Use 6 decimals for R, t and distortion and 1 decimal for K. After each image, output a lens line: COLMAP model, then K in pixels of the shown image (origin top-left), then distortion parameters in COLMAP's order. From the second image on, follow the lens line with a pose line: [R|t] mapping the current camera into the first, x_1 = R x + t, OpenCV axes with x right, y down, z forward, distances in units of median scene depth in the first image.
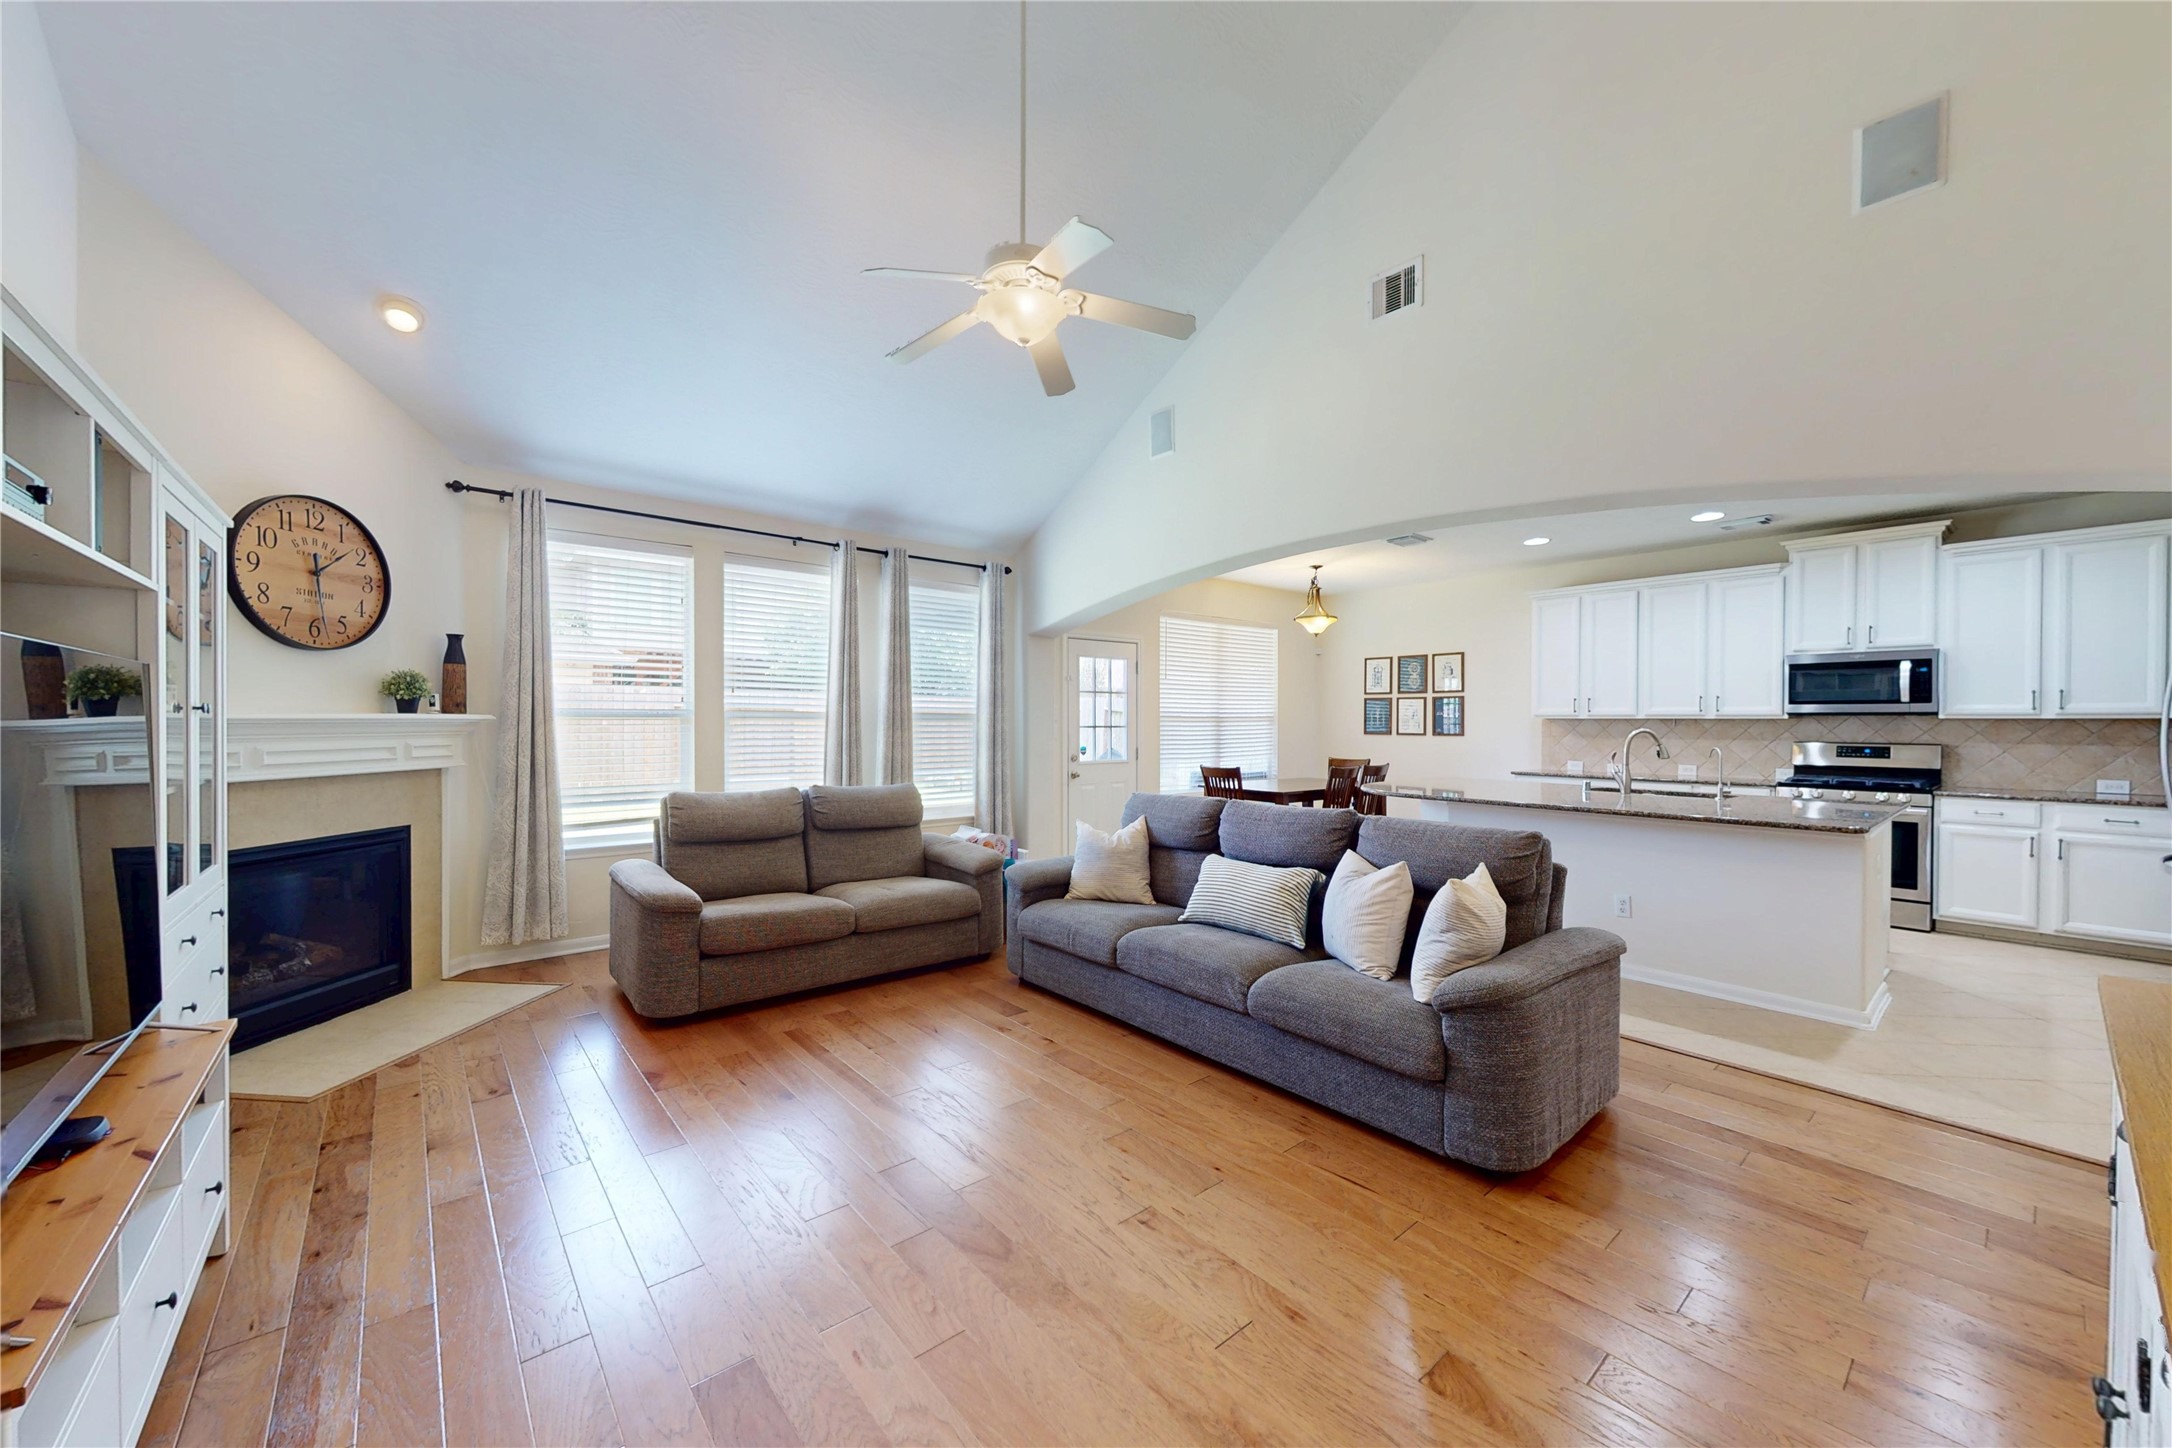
lens RADIAL K [[798.3, 0, 1086.0], [0, 798.3, 724.0], [0, 0, 1]] dist [0.002072, -0.000013]
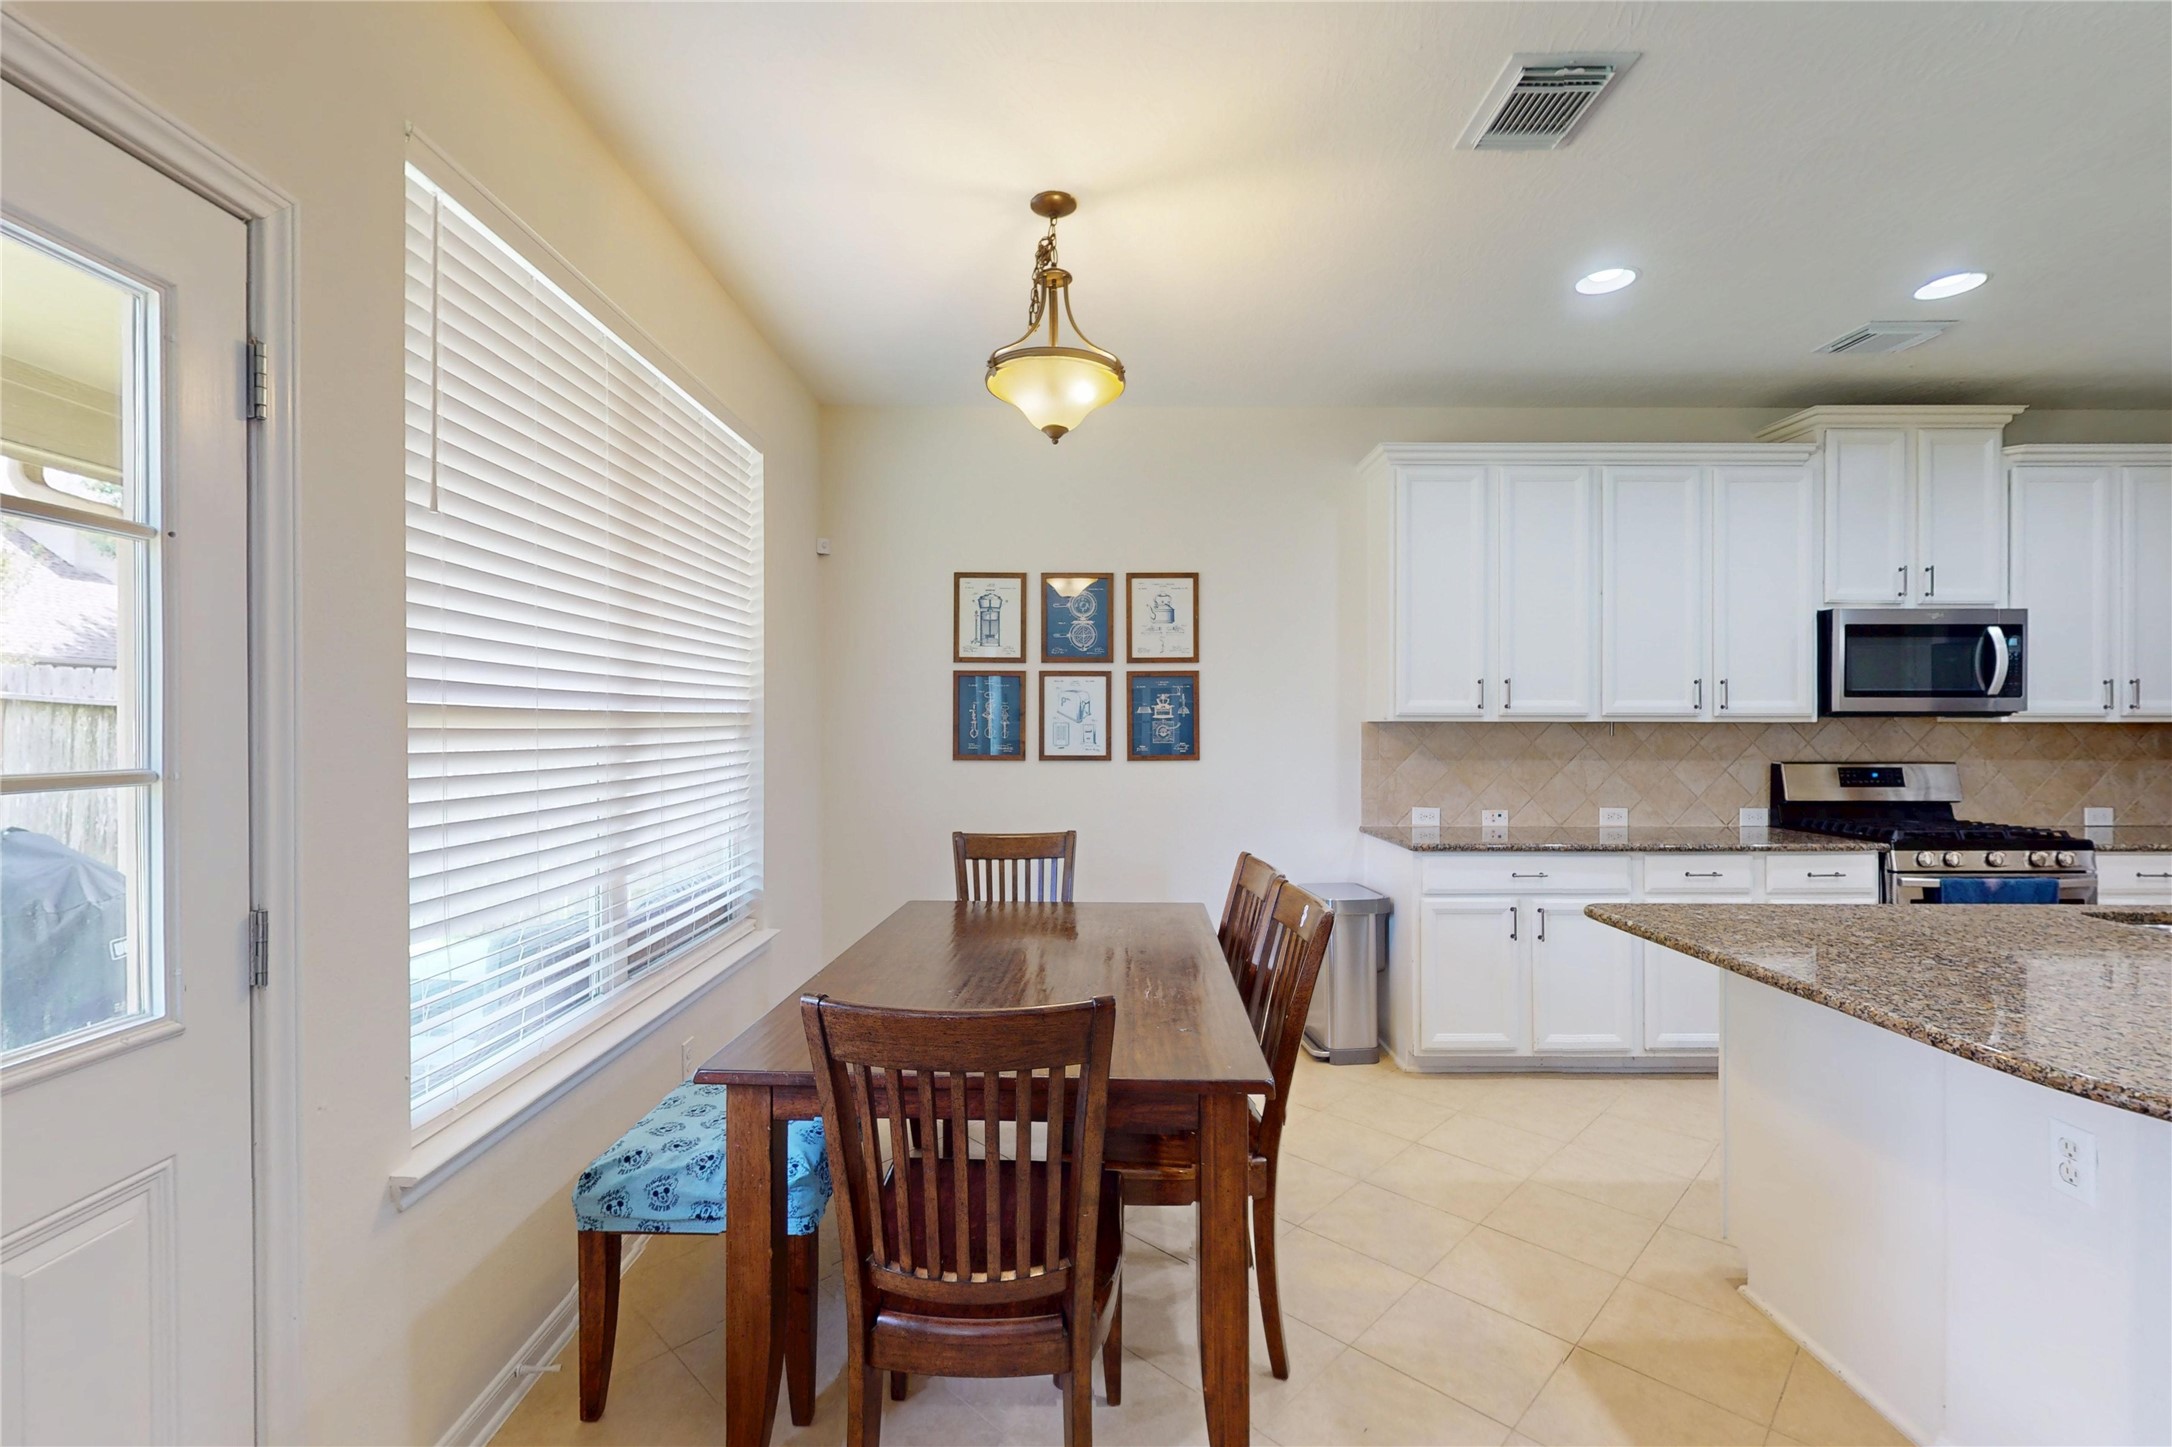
lens RADIAL K [[943.0, 0, 1086.0], [0, 943.0, 723.5], [0, 0, 1]] dist [-0.000046, -0.000351]
pose [[0.644495, -0.000646, 0.764608, 0.038881], [0.003907, 0.999989, -0.002449, -0.006420], [-0.764598, 0.004565, 0.644491, 1.000168]]
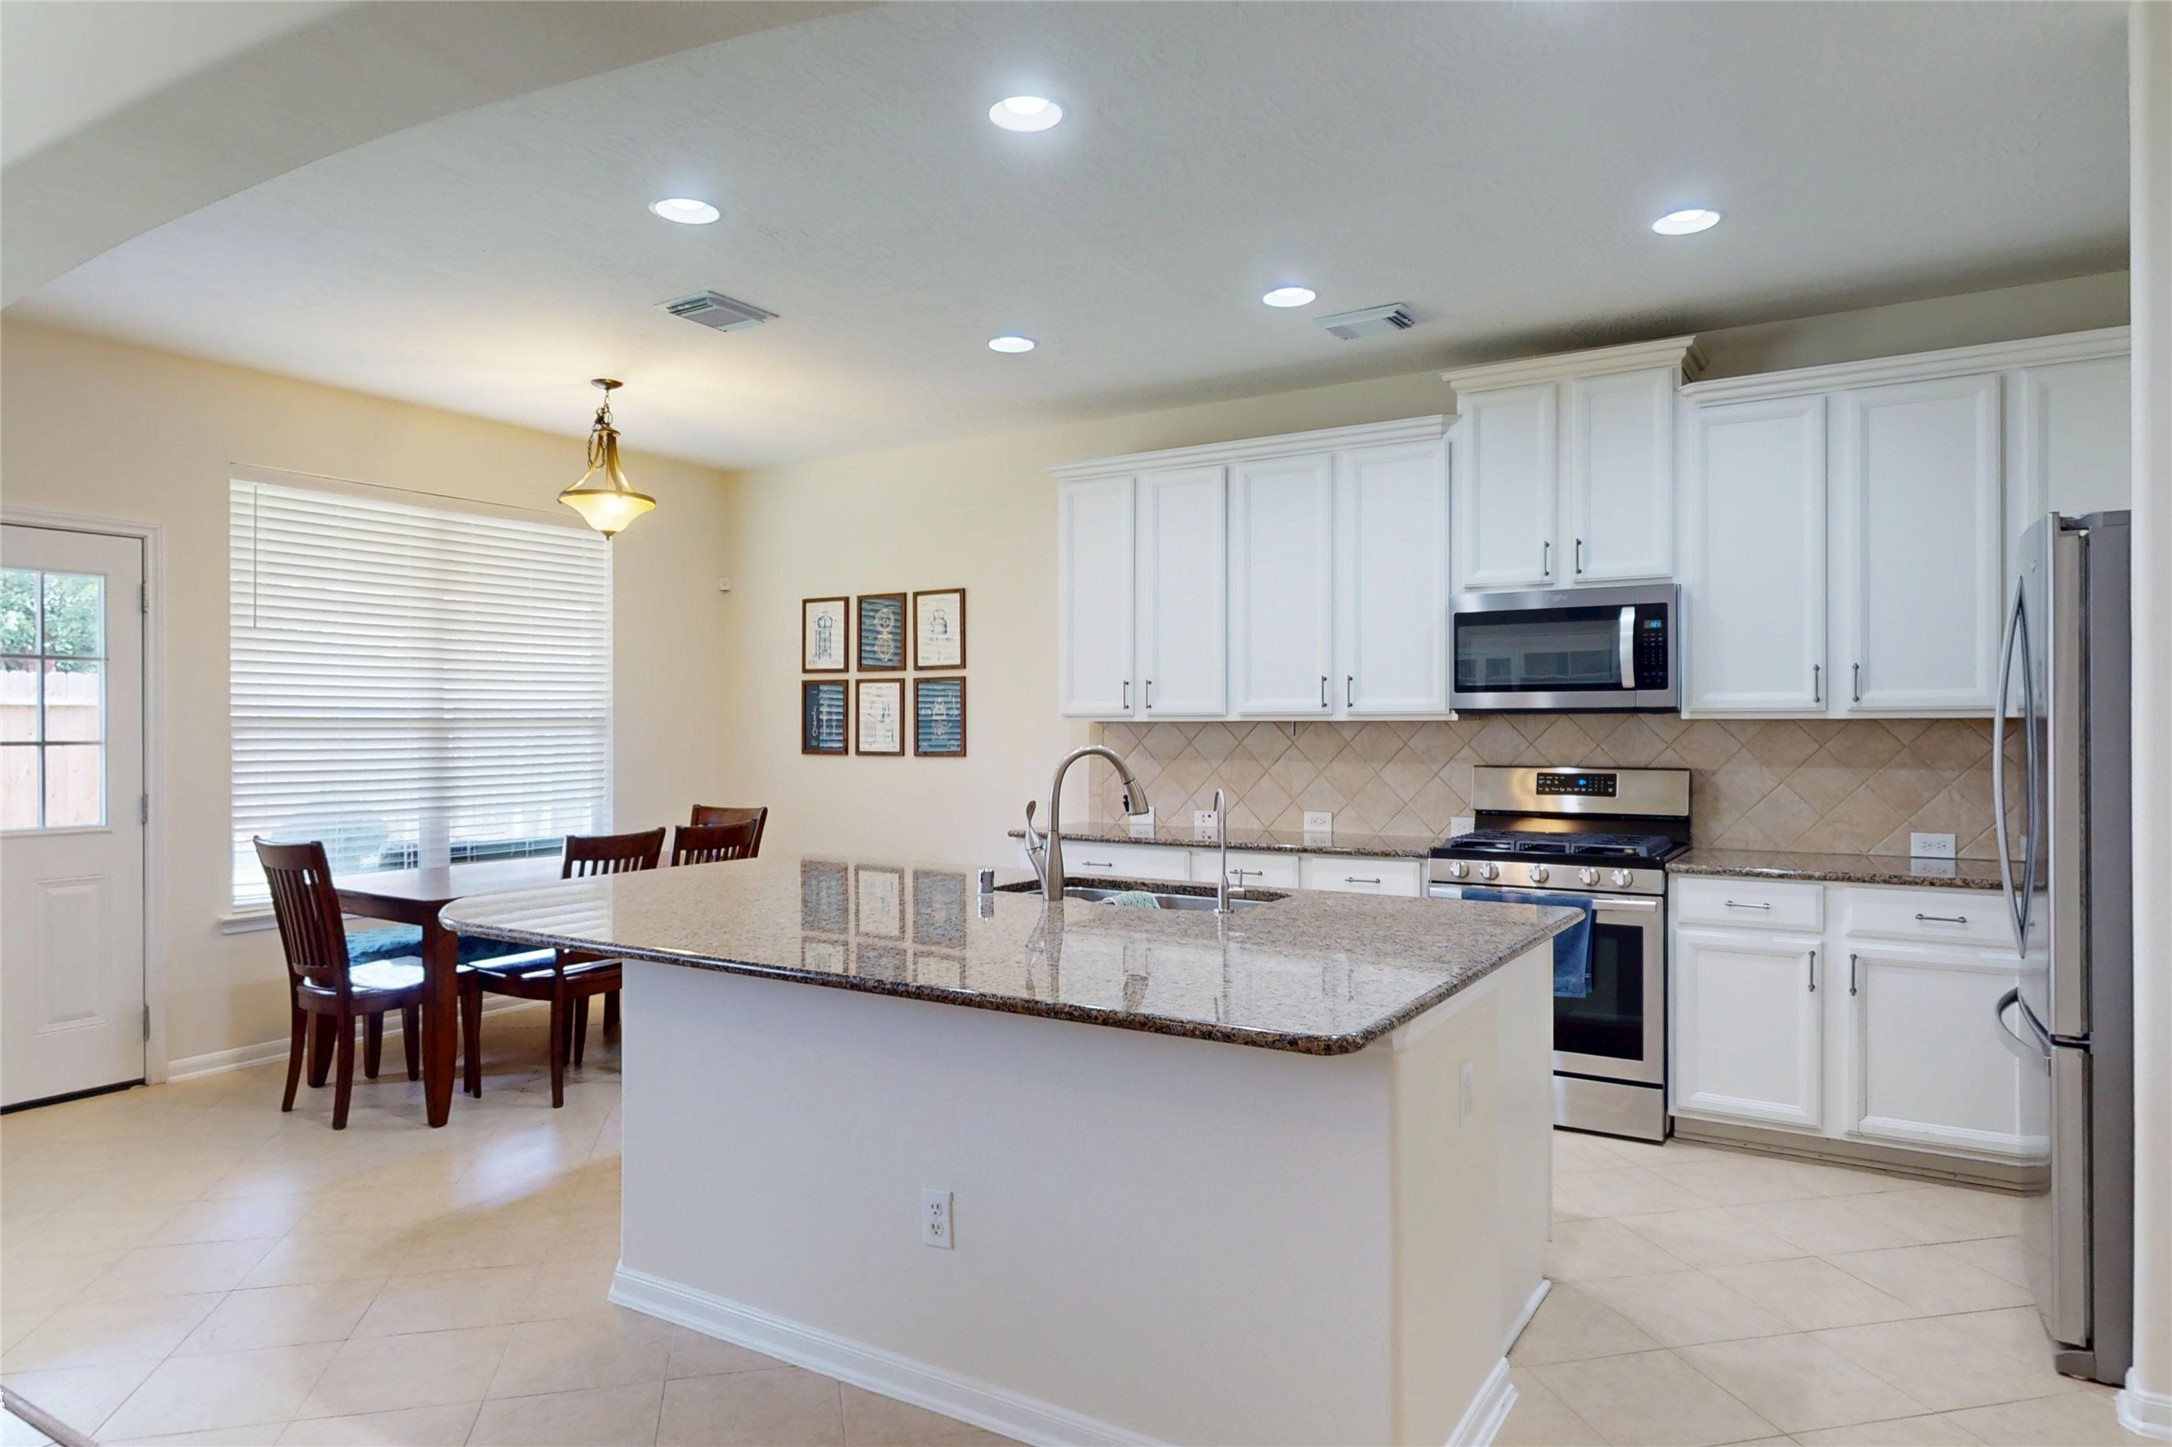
lens RADIAL K [[1324.6, 0, 1050.3], [0, 1324.6, 716.1], [0, 0, 1]] dist [0.045344, -0.051213]
pose [[0.954286, -0.001290, 0.298893, 0.391716], [0.004759, 0.999929, -0.010880, -0.001529], [-0.298858, 0.011805, 0.954225, 0.278567]]
